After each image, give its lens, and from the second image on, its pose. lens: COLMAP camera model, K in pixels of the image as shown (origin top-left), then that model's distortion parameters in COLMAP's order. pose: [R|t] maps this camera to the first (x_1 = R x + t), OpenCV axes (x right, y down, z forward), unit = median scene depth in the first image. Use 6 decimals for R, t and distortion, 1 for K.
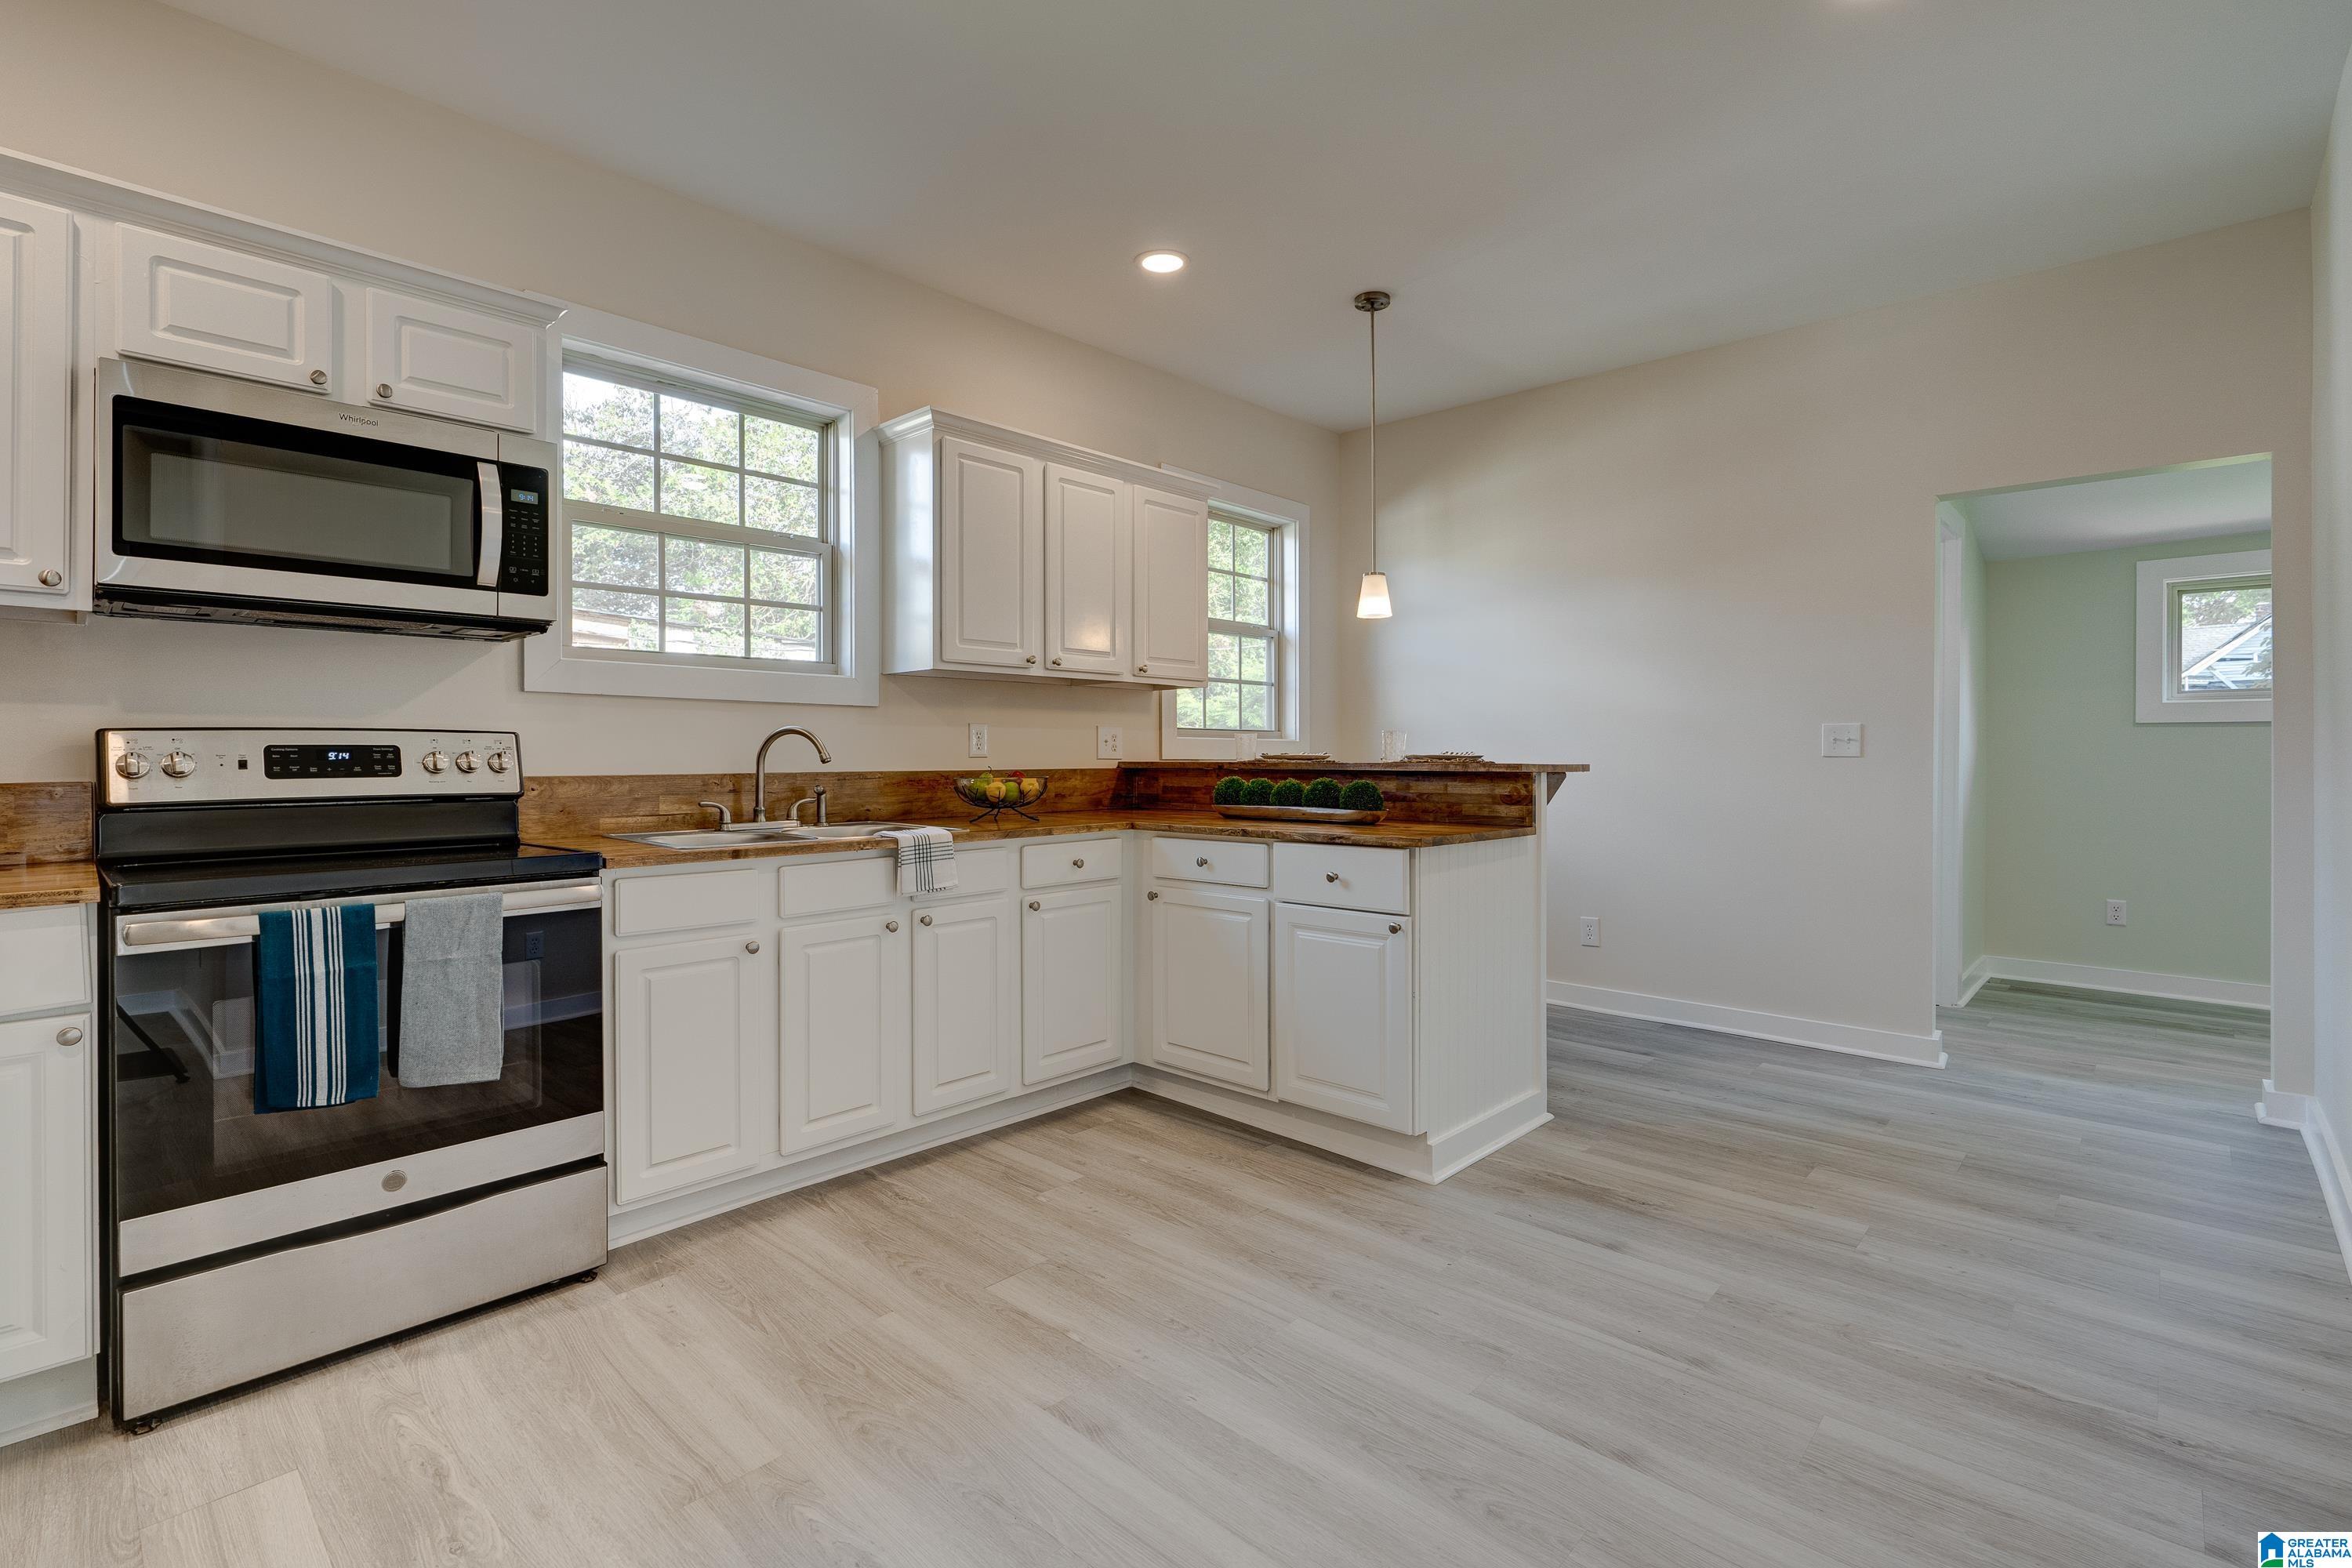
lens RADIAL K [[1061.2, 0, 1187.0], [0, 1061.2, 744.9], [0, 0, 1]] dist [-0.010005, -0.002401]
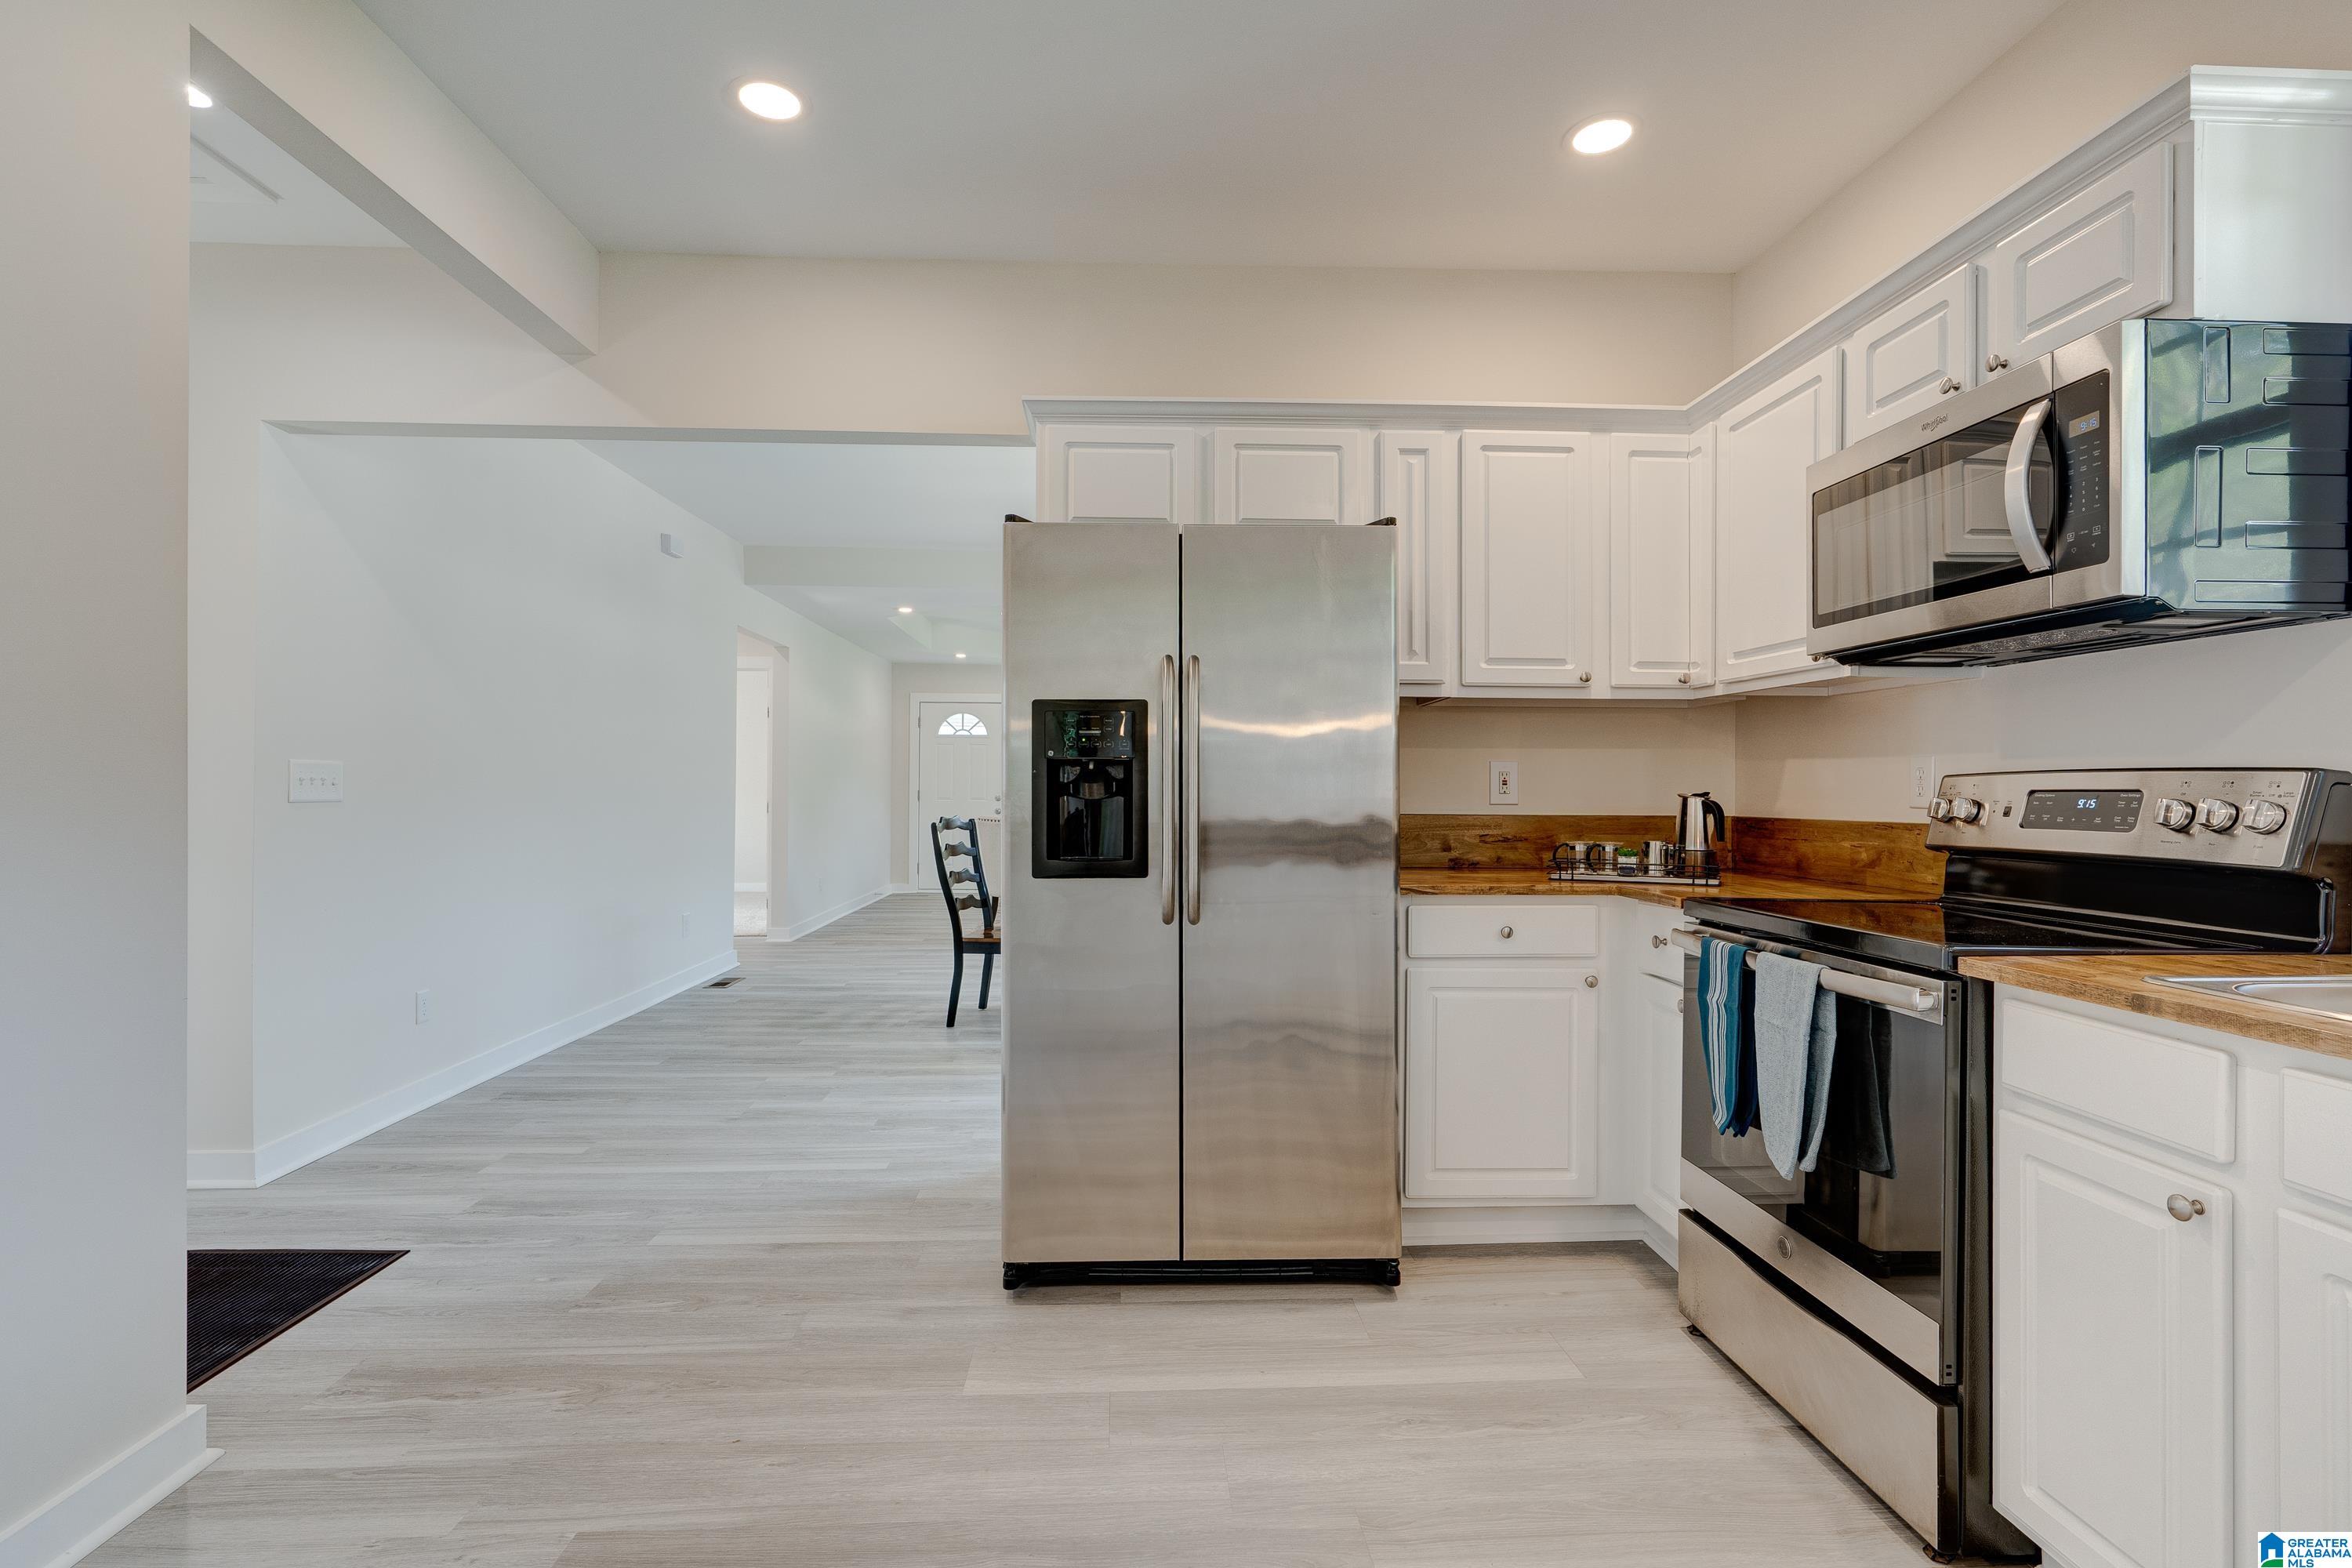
lens RADIAL K [[1061.2, 0, 1155.5], [0, 1061.2, 784.9], [0, 0, 1]] dist [-0.010005, -0.002401]
pose [[-0.708006, -0.002087, -0.706204, 0.284388], [0.001352, 0.999990, -0.004311, -0.001413], [0.706205, -0.004007, -0.707996, 1.115198]]
